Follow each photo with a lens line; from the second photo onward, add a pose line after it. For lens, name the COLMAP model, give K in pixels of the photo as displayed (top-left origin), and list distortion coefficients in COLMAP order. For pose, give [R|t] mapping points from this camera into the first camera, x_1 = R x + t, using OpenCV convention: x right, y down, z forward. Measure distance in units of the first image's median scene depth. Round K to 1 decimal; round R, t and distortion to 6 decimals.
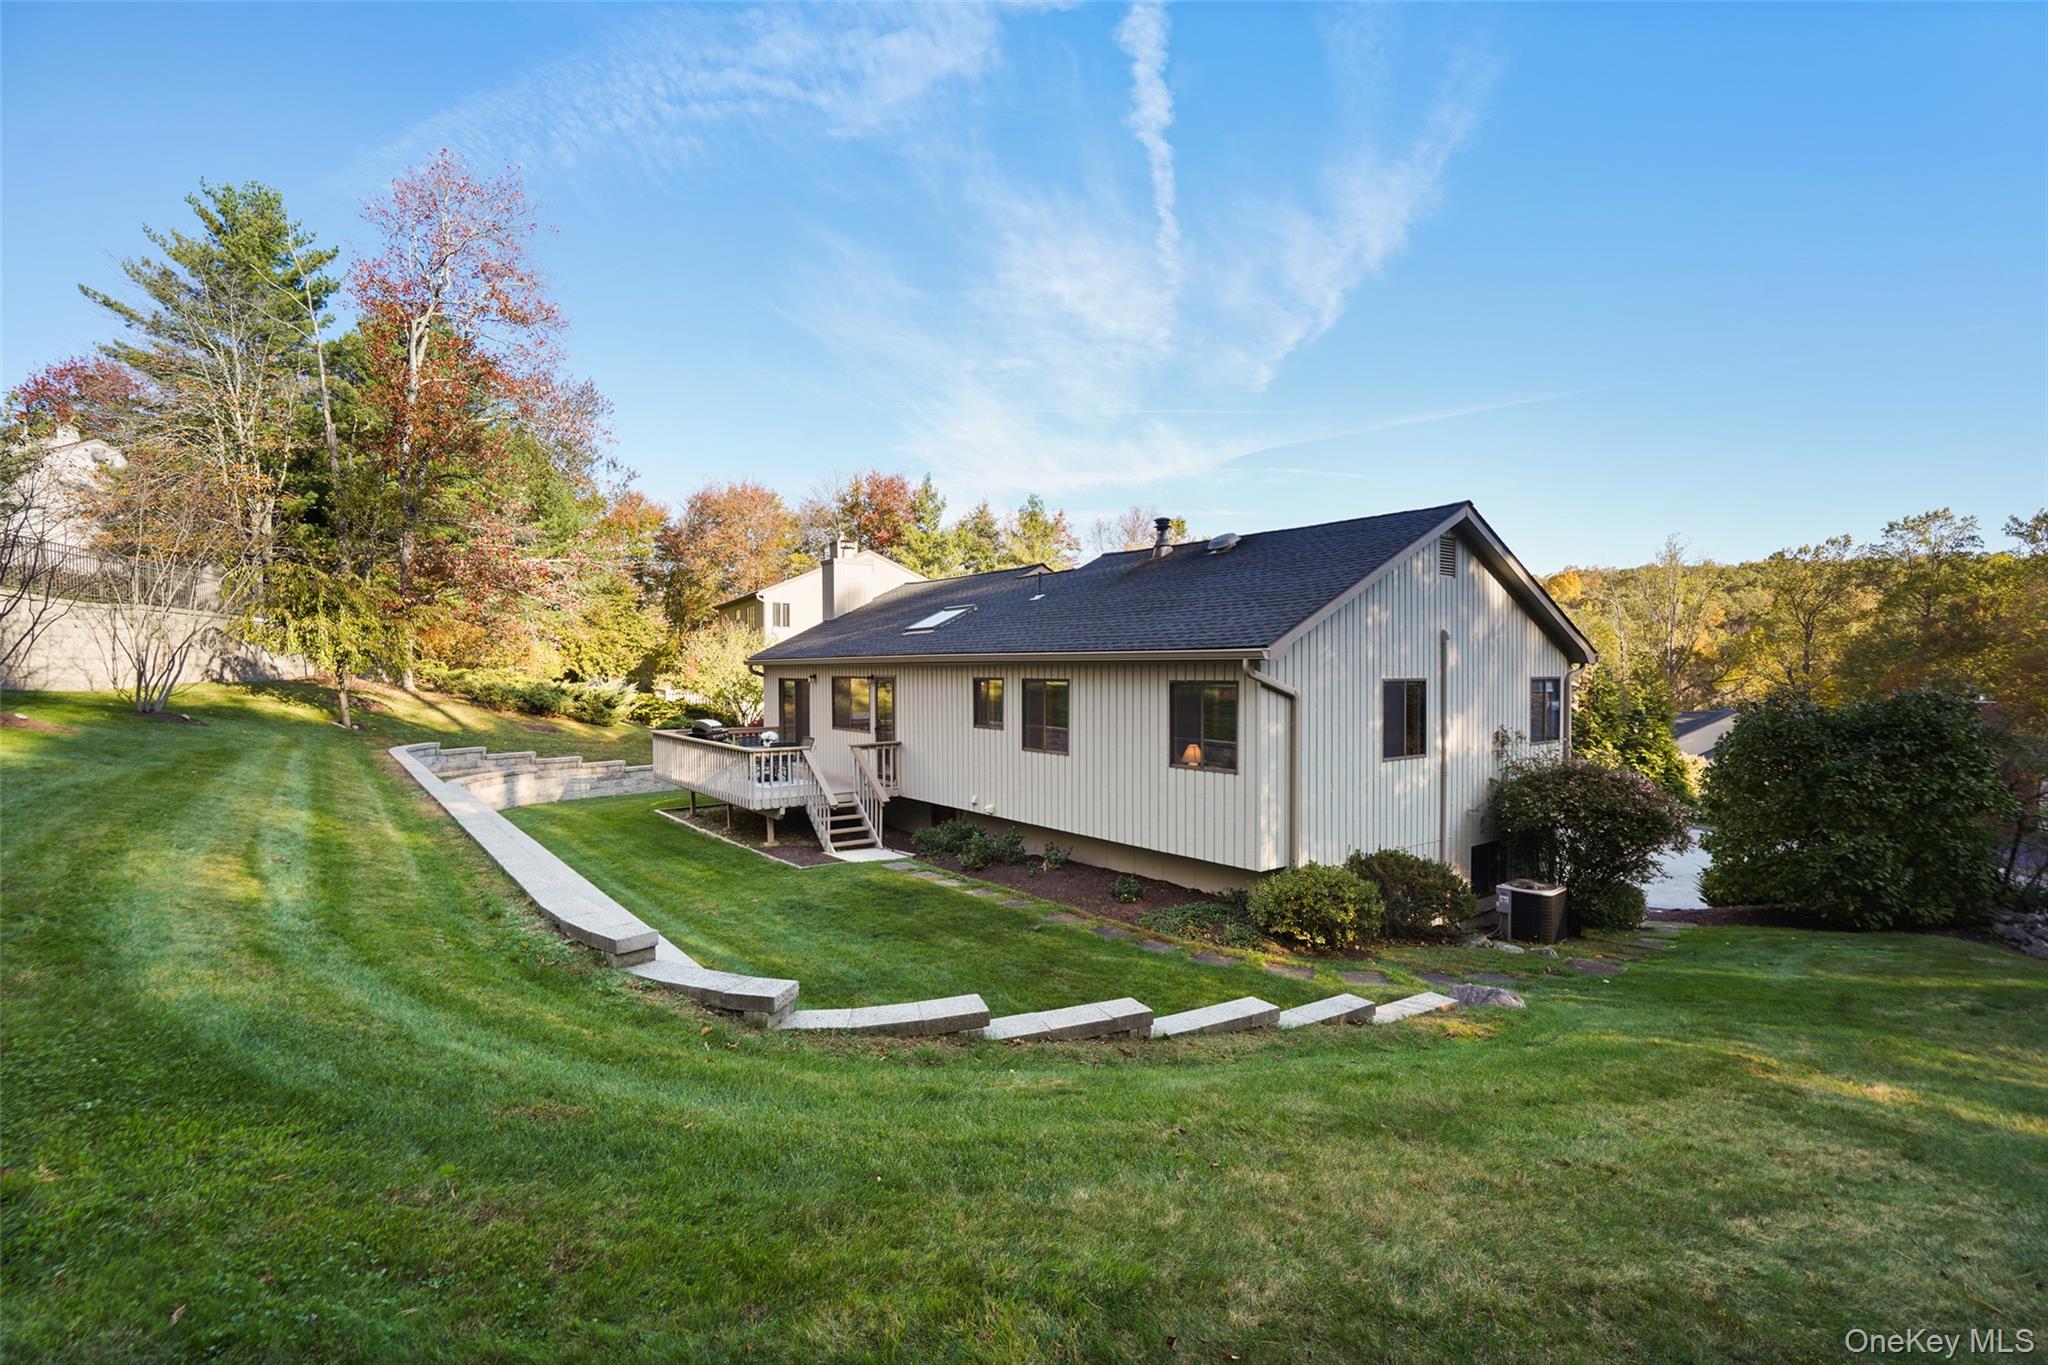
lens RADIAL K [[931.1, 0, 1019.3], [0, 931.1, 691.1], [0, 0, 1]] dist [-0.017723, 0.007177]
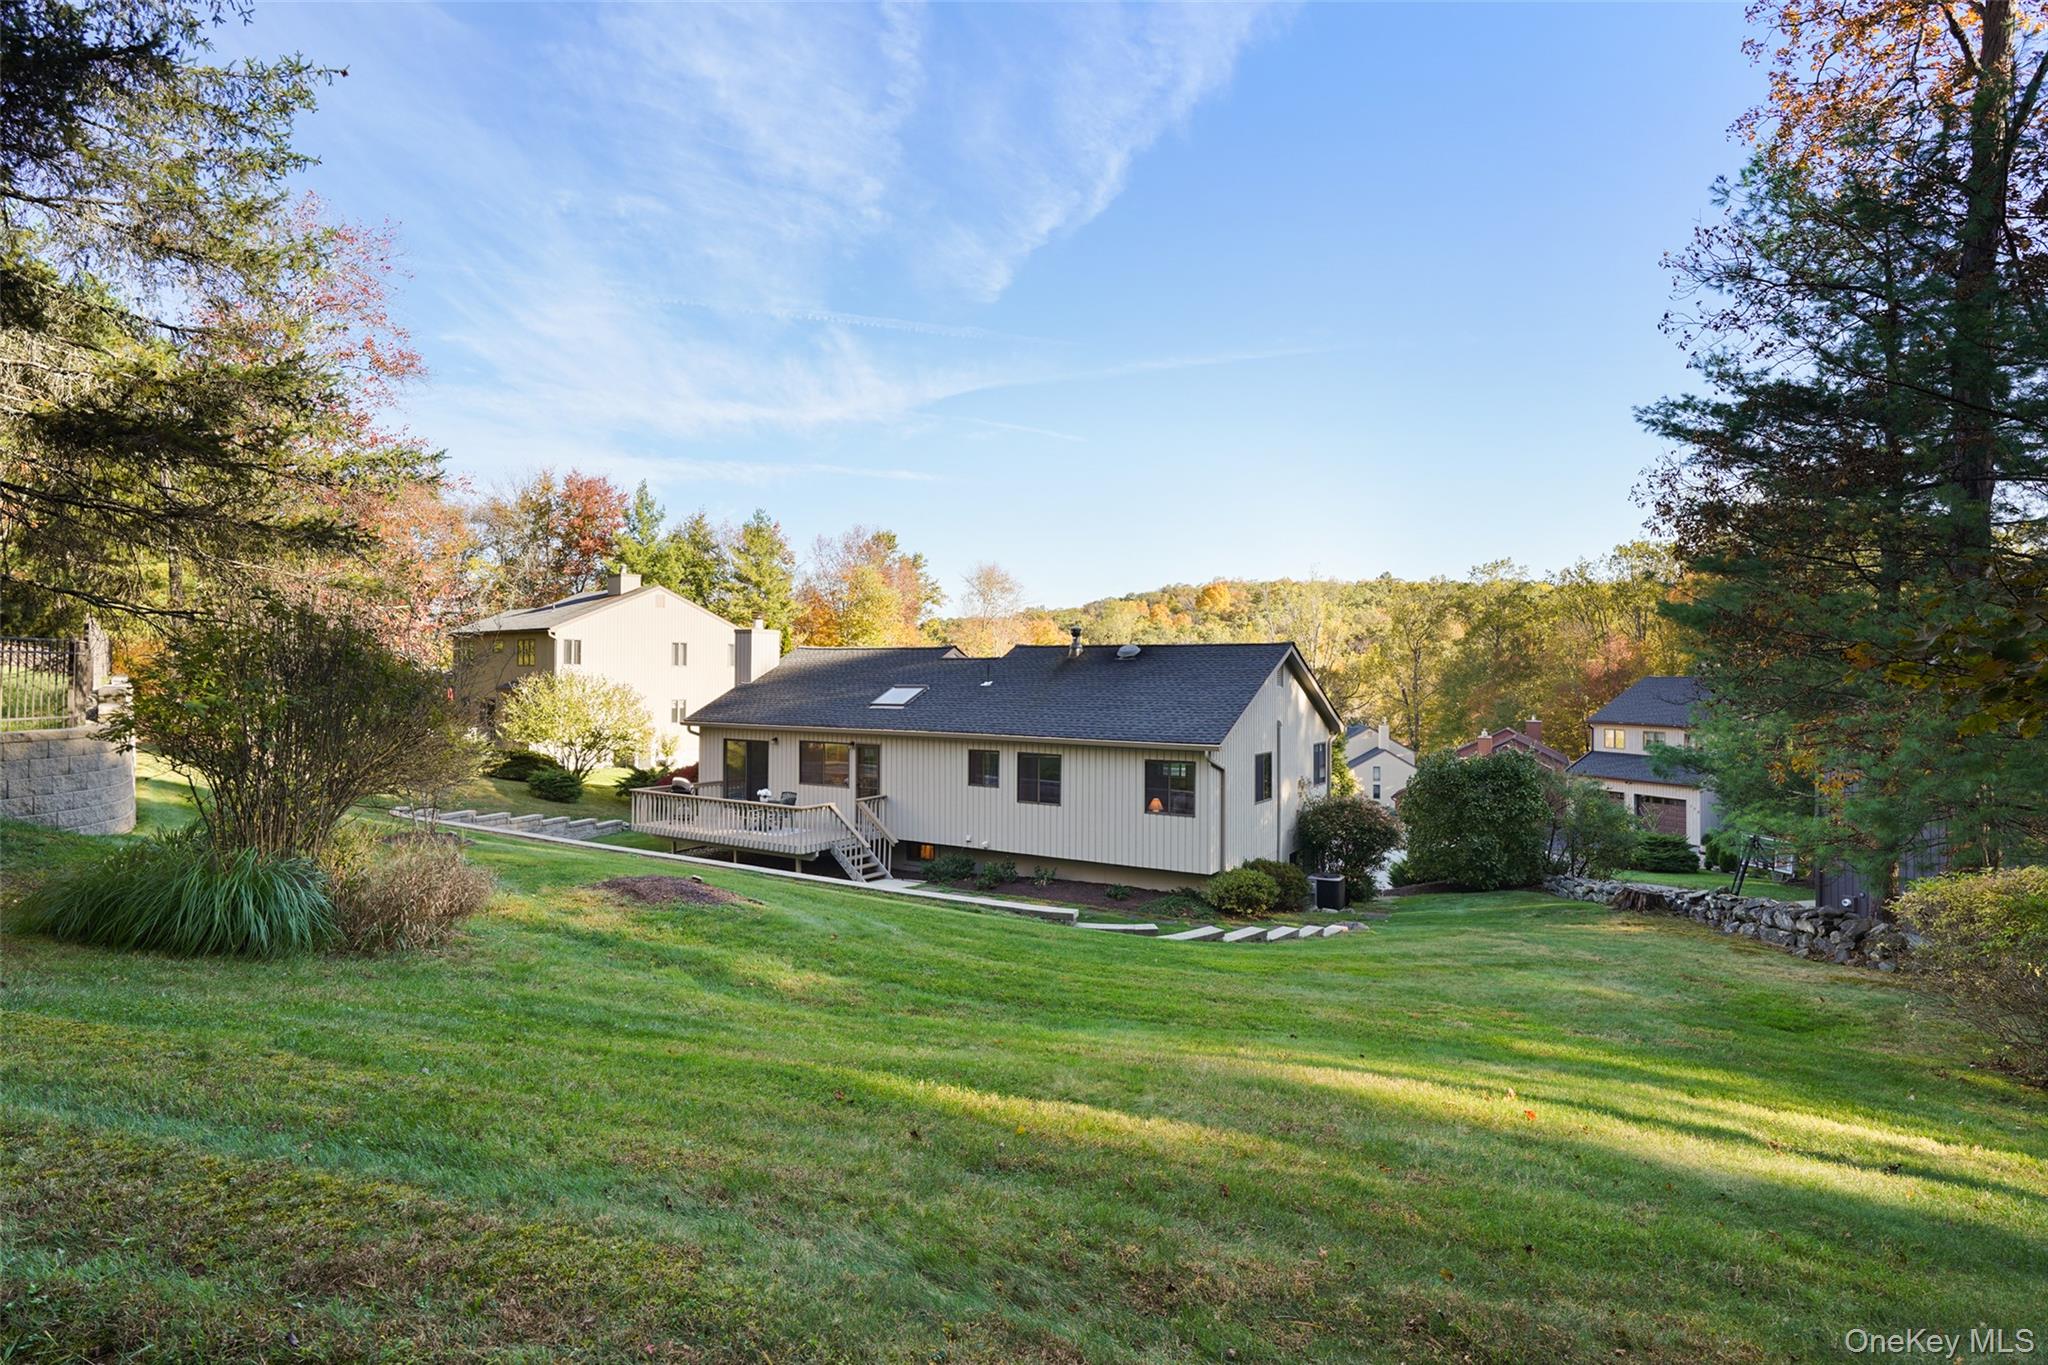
lens RADIAL K [[1039.7, 0, 1025.9], [0, 1039.7, 673.2], [0, 0, 1]] dist [-0.018448, -0.000116]
pose [[0.938314, 0.008675, 0.345675, -0.512641], [0.000084, 0.999680, -0.025316, -0.090081], [-0.345784, 0.023783, 0.938013, -0.480736]]
